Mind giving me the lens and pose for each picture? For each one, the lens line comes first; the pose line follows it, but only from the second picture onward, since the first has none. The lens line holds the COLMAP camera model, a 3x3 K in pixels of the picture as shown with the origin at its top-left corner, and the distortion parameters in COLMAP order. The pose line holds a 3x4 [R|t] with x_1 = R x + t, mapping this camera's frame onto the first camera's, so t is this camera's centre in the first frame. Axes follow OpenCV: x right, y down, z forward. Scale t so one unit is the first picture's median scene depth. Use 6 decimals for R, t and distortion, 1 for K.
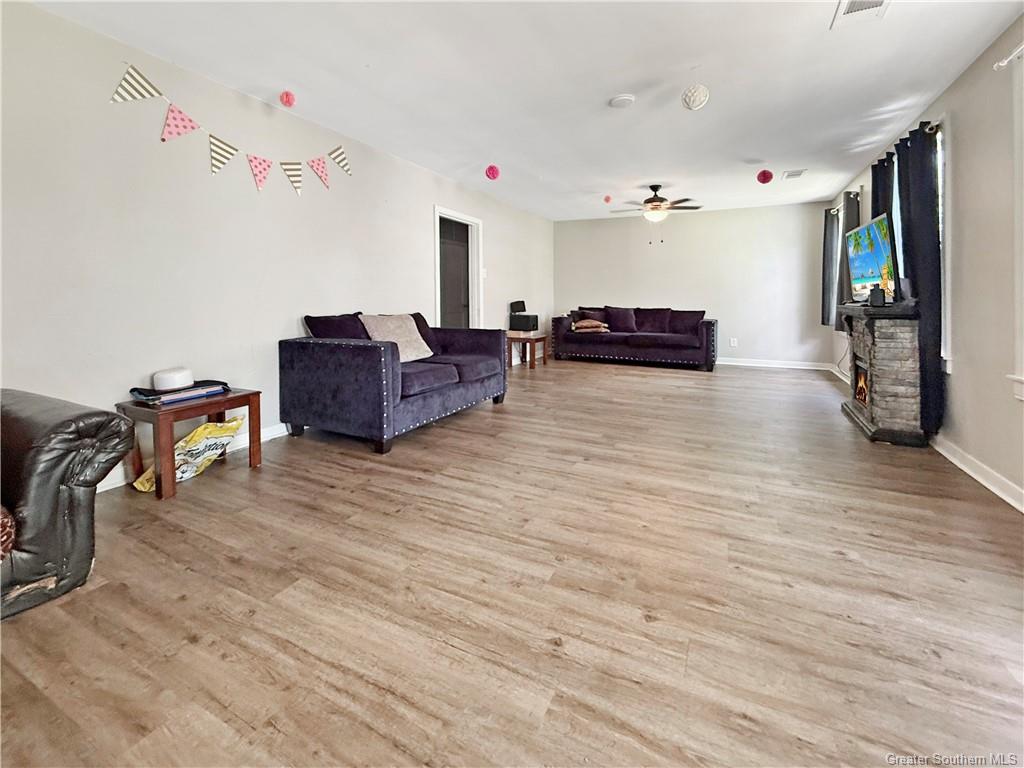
lens RADIAL K [[442.7, 0, 510.8], [0, 442.7, 313.8], [0, 0, 1]] dist [0.000608, 0.000221]
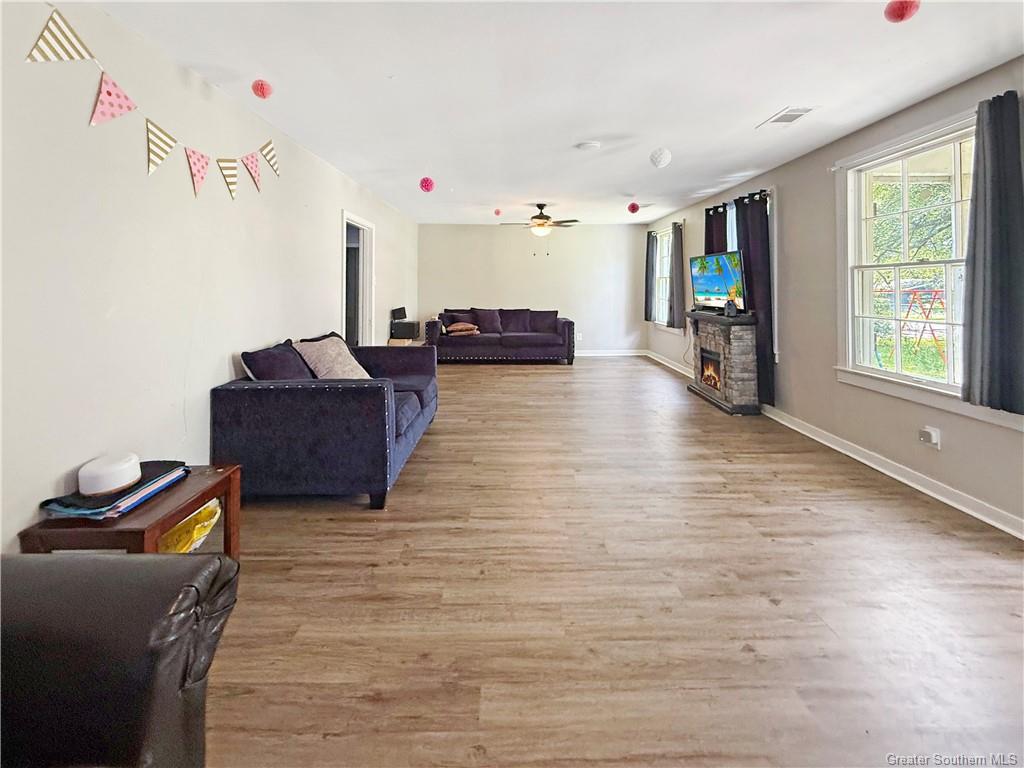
lens RADIAL K [[438.1, 0, 509.7], [0, 438.1, 291.3], [0, 0, 1]] dist [0.000832, 0.000291]
pose [[0.893248, -0.010116, 0.449450, -0.468878], [0.021355, 0.999573, -0.019945, -0.095527], [-0.449056, 0.027414, 0.893083, 0.103926]]
